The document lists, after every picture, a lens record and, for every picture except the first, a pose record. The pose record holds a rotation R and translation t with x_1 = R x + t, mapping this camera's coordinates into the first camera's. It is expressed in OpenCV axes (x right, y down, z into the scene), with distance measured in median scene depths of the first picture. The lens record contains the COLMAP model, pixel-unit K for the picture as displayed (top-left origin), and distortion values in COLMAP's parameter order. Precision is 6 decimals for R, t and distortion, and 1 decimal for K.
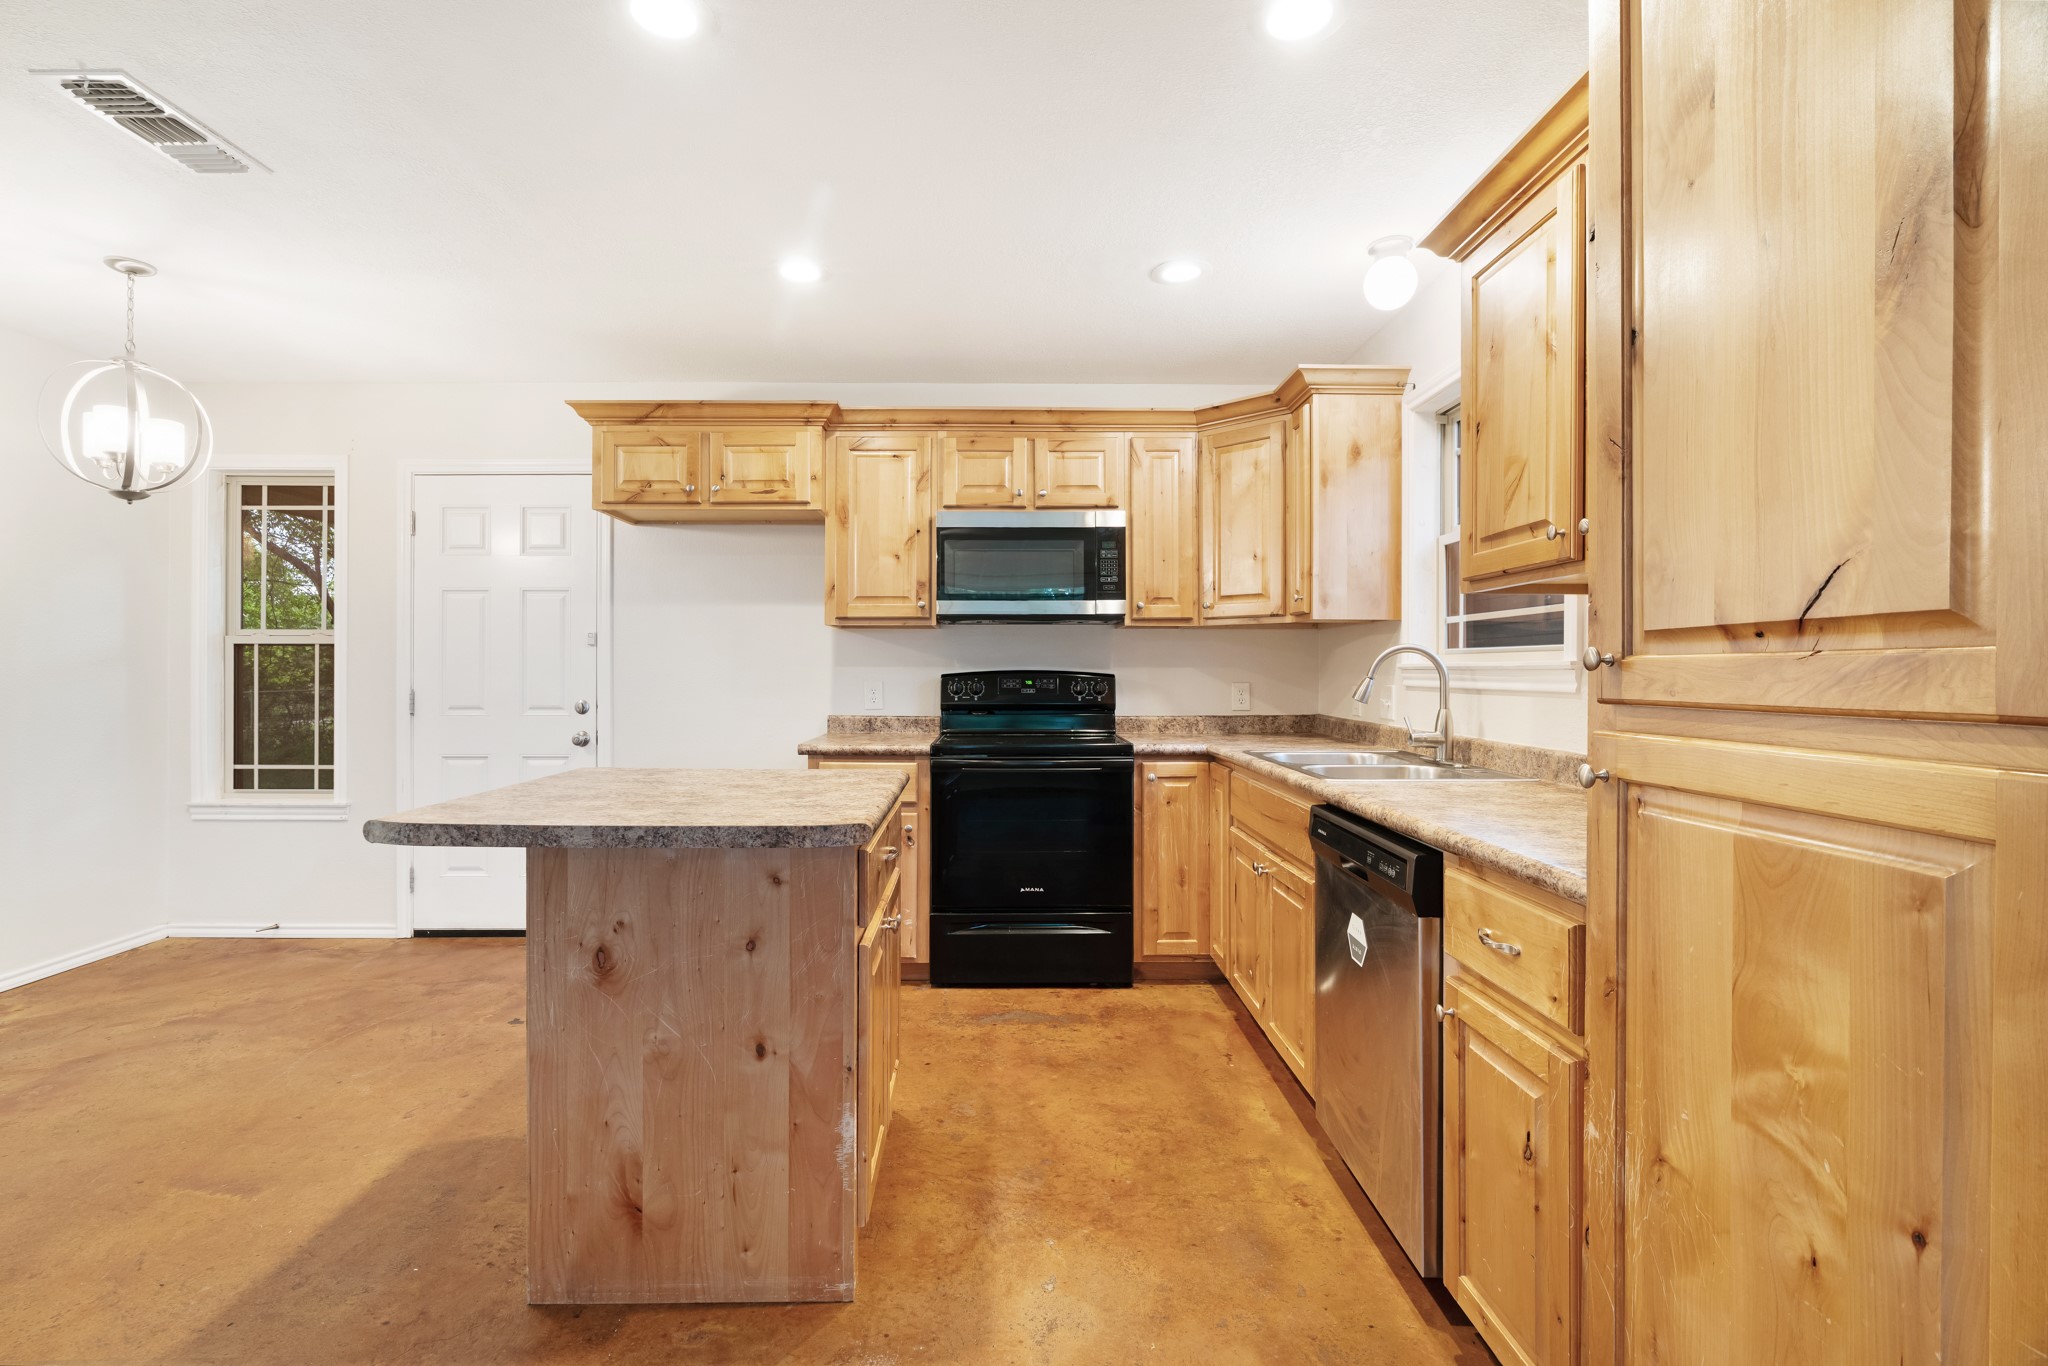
lens RADIAL K [[939.2, 0, 1000.1], [0, 939.2, 675.3], [0, 0, 1]] dist [-0.002360, 0.000195]
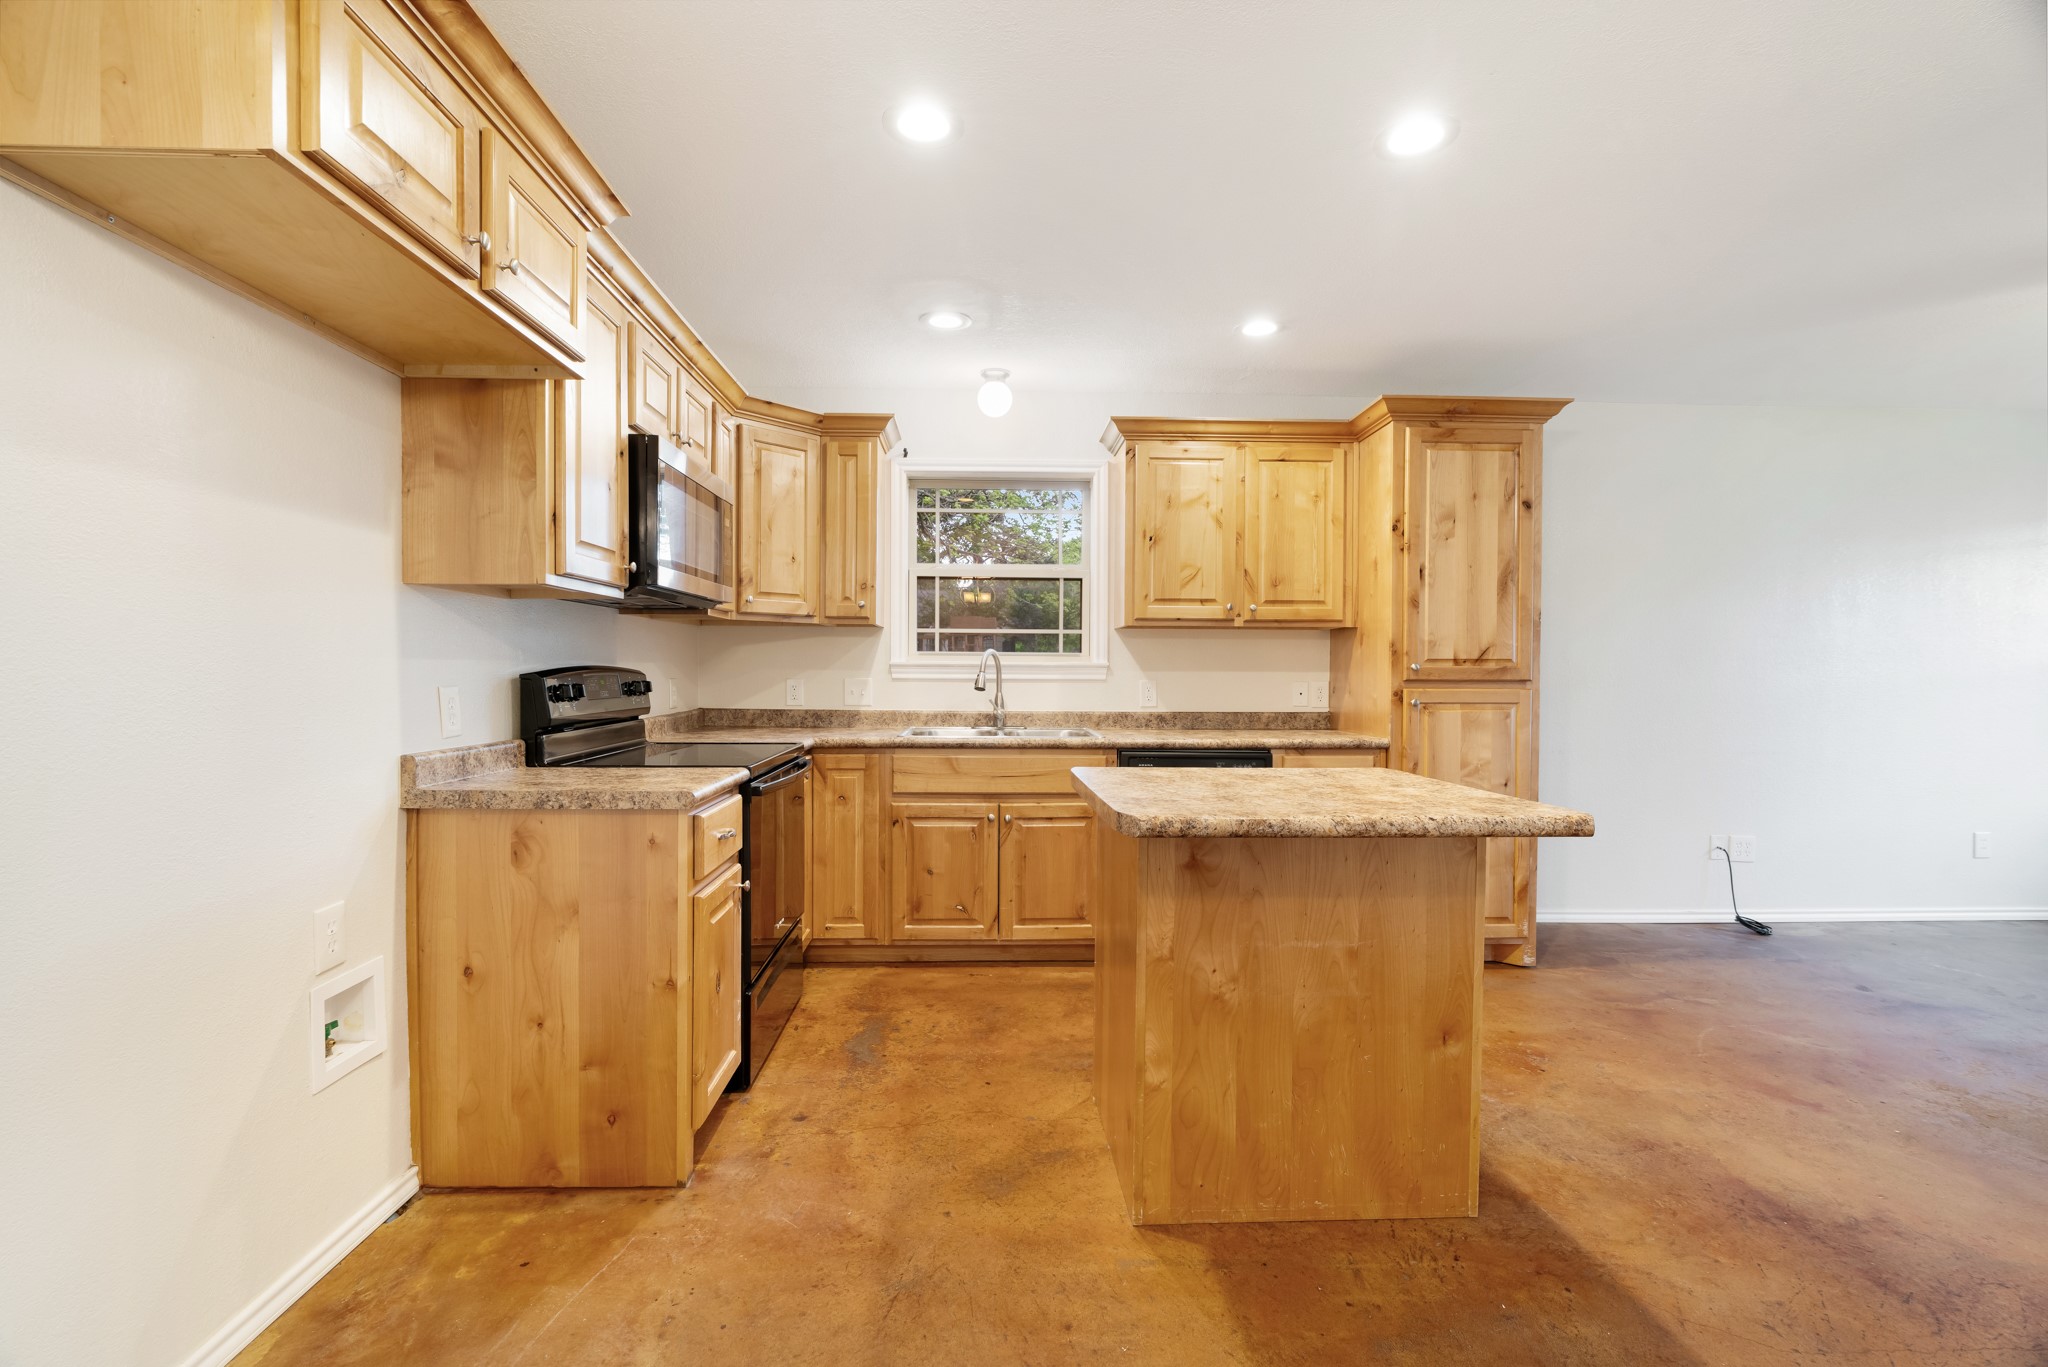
lens RADIAL K [[908.9, 0, 1038.7], [0, 908.9, 680.4], [0, 0, 1]] dist [-0.002891, -0.000057]
pose [[-0.057831, -0.014666, 0.998219, -0.841895], [-0.002292, 0.999891, 0.014558, -0.004666], [-0.998324, -0.001446, -0.057858, 0.854554]]
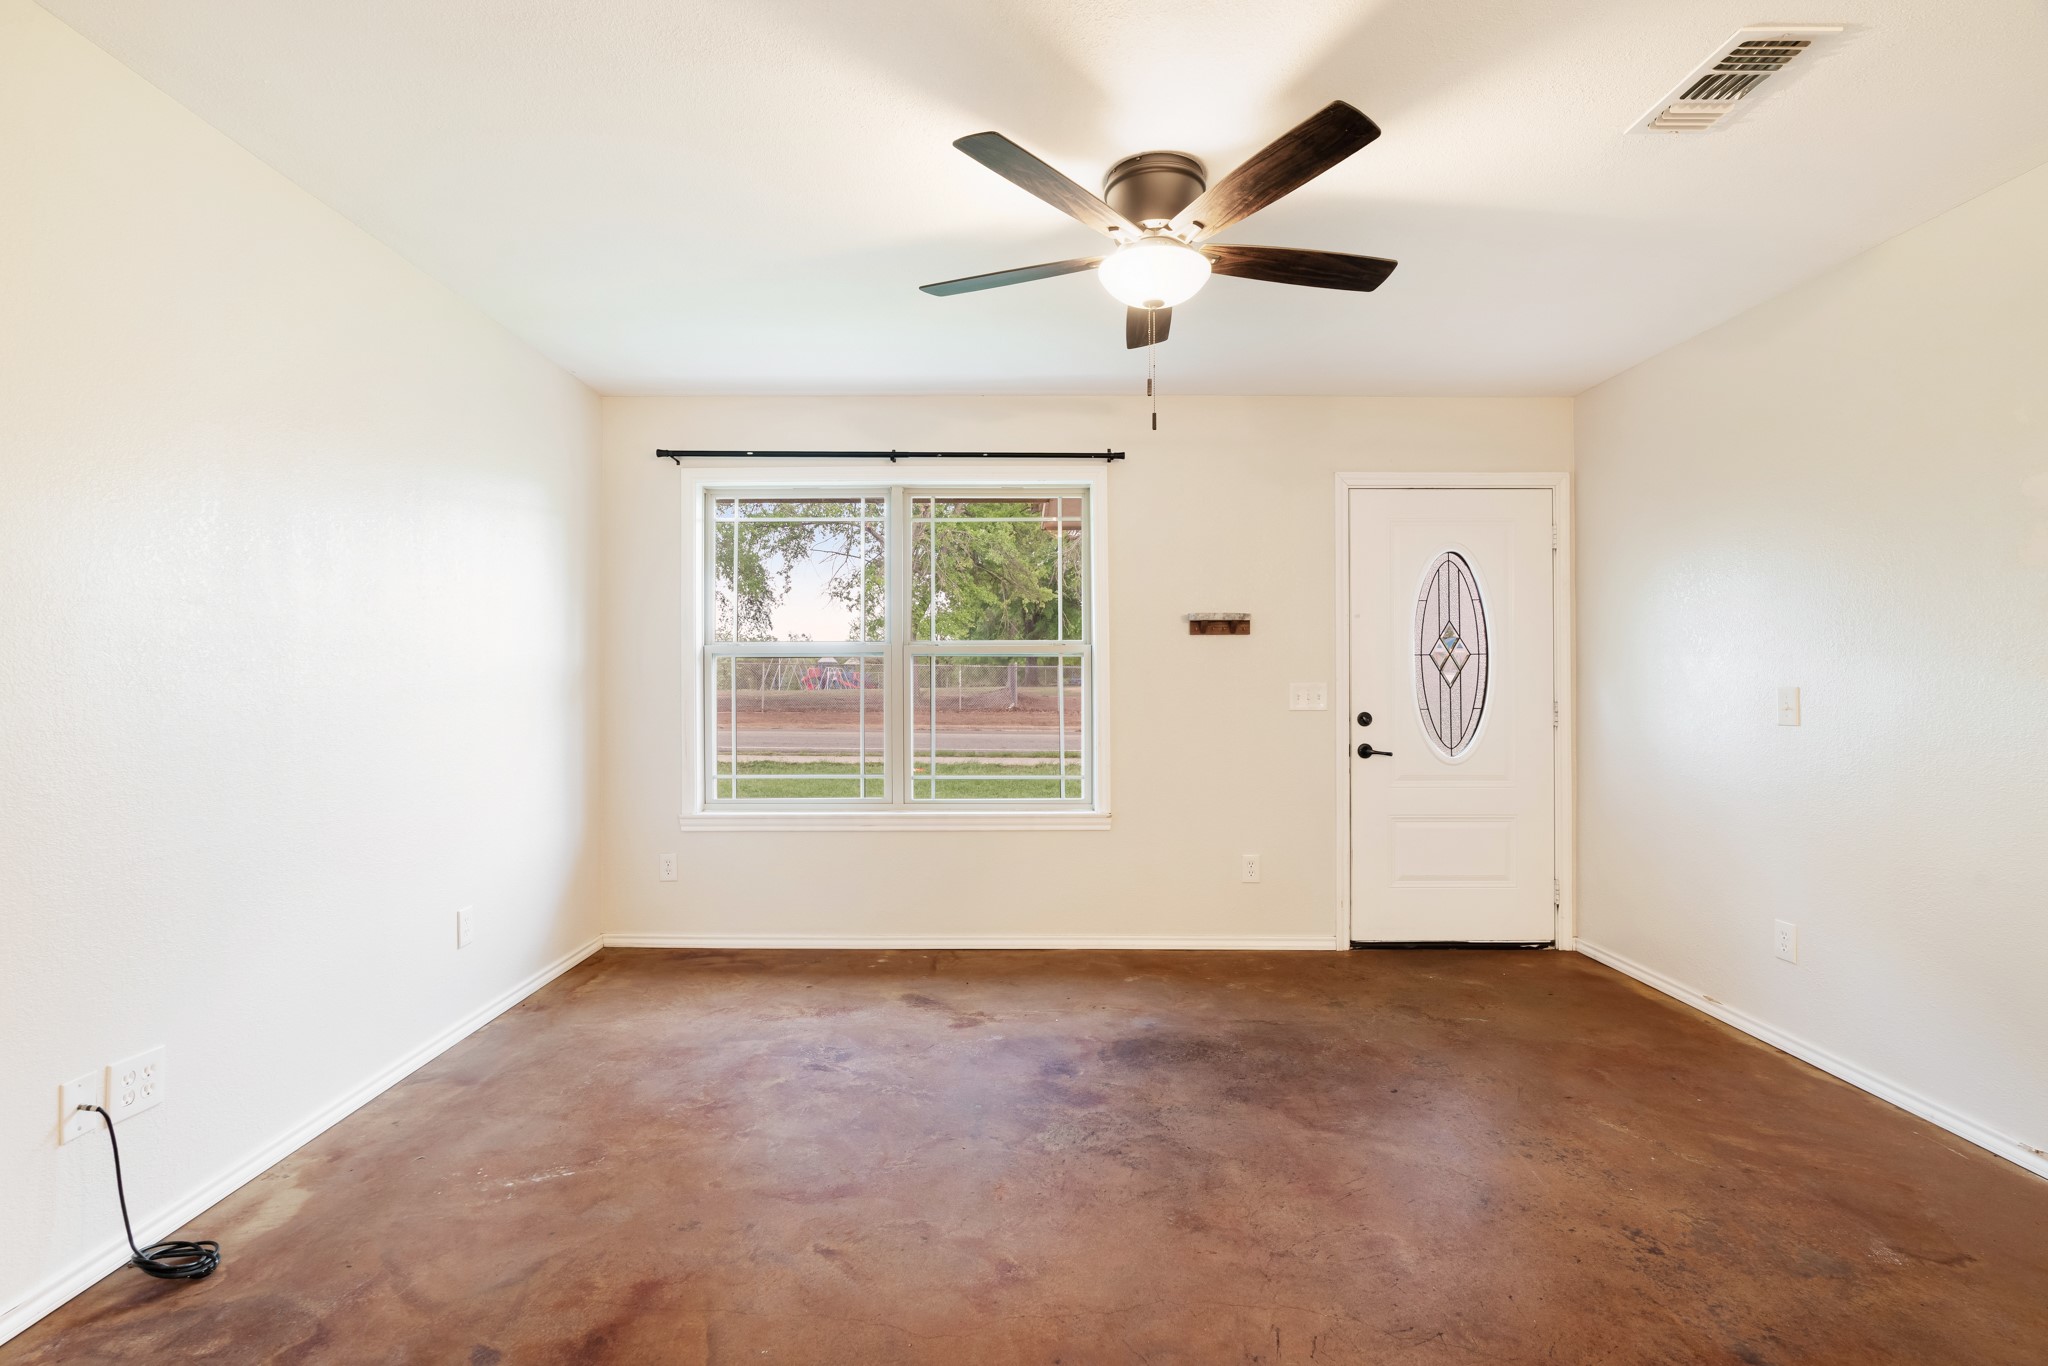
lens RADIAL K [[966.7, 0, 998.2], [0, 966.7, 659.9], [0, 0, 1]] dist [-0.011177, 0.000184]
pose [[-0.999968, -0.005113, 0.006211, -0.125793], [-0.005206, 0.999875, -0.014956, -0.003955], [-0.006134, -0.014988, -0.999869, 0.355243]]
